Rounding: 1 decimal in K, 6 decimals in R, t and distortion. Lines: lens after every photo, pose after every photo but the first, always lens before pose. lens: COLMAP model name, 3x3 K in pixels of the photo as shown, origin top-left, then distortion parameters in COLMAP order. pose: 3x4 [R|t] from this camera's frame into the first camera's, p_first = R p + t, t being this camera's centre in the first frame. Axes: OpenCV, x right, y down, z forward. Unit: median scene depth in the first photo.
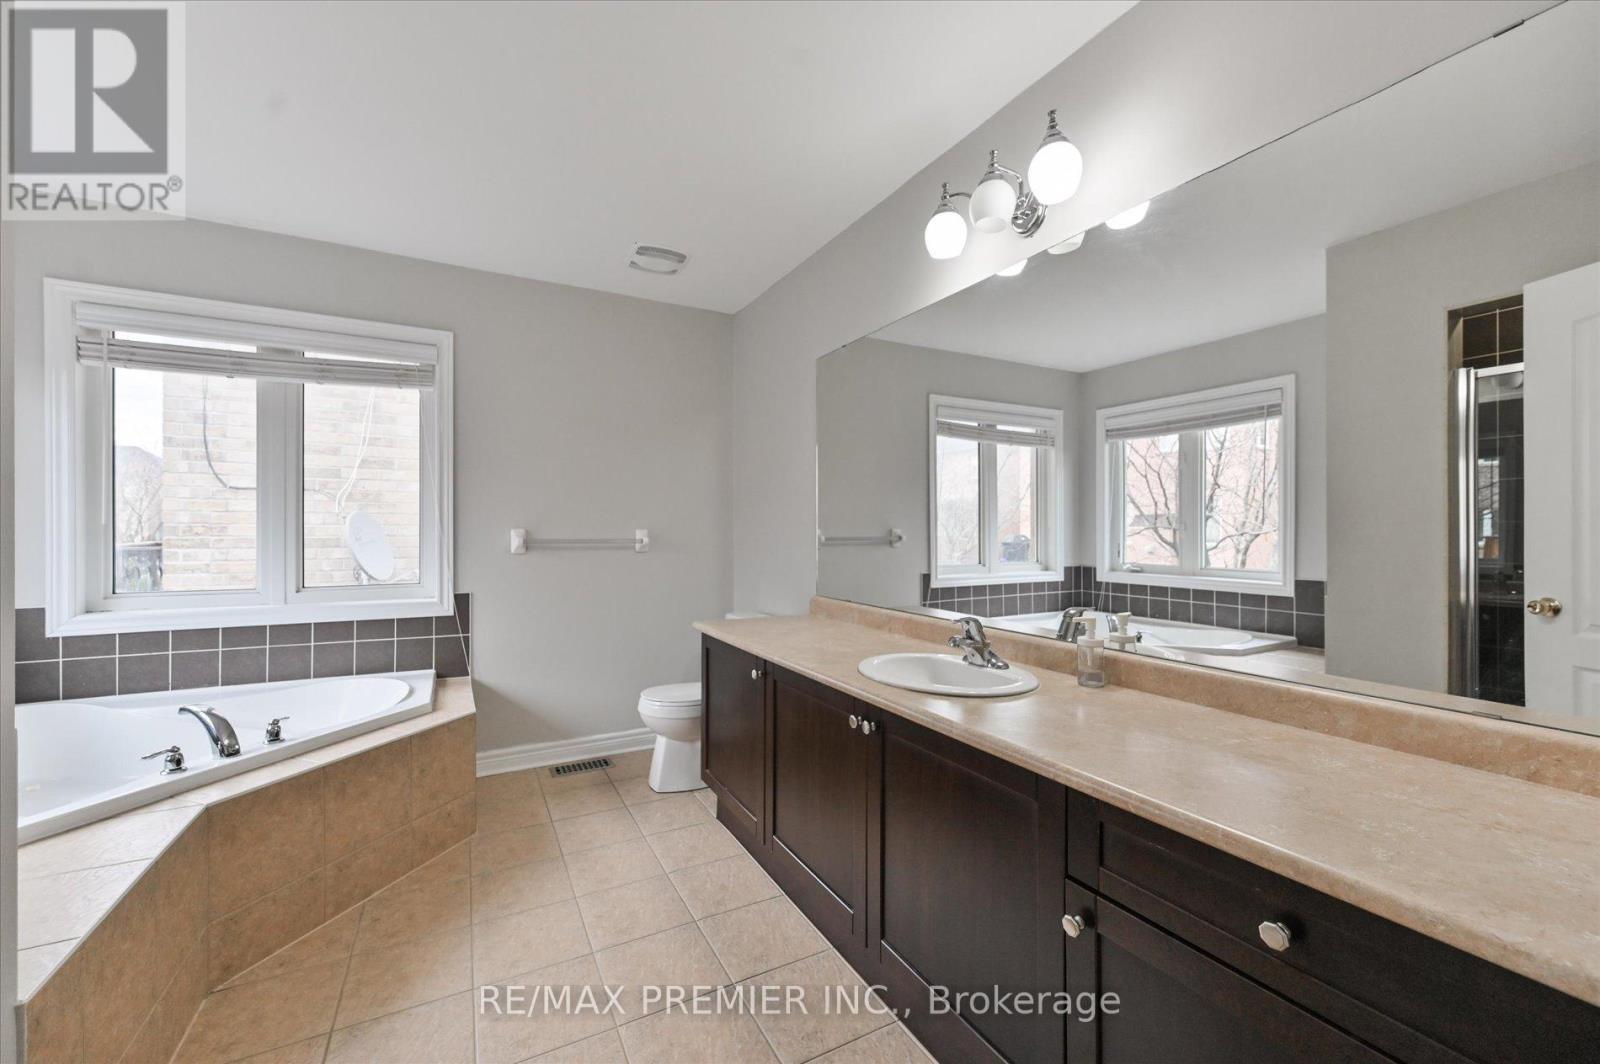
lens RADIAL K [[634.3, 0, 796.0], [0, 634.3, 529.2], [0, 0, 1]] dist [0.000055, 0.000106]
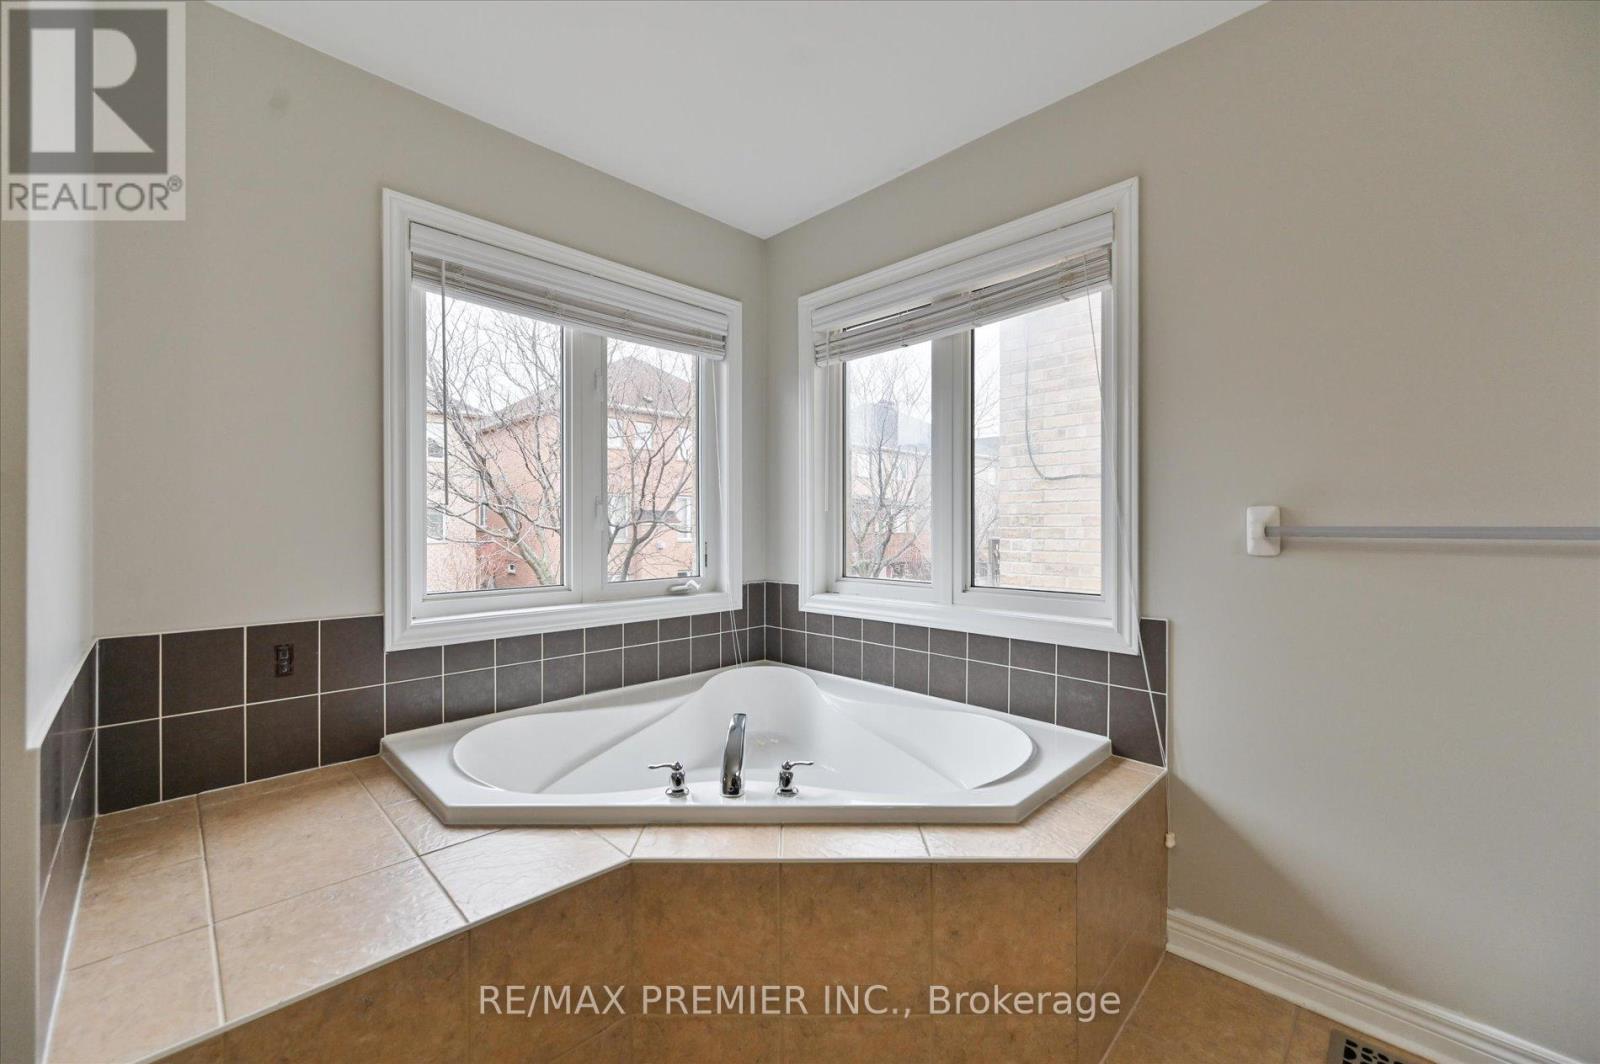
lens RADIAL K [[634.3, 0, 796.0], [0, 634.3, 529.2], [0, 0, 1]] dist [0.000055, 0.000106]
pose [[0.287124, 0.001483, -0.957892, -0.069991], [0.005599, 0.999979, 0.003226, 0.015451], [0.957877, -0.006290, 0.287110, 0.542534]]
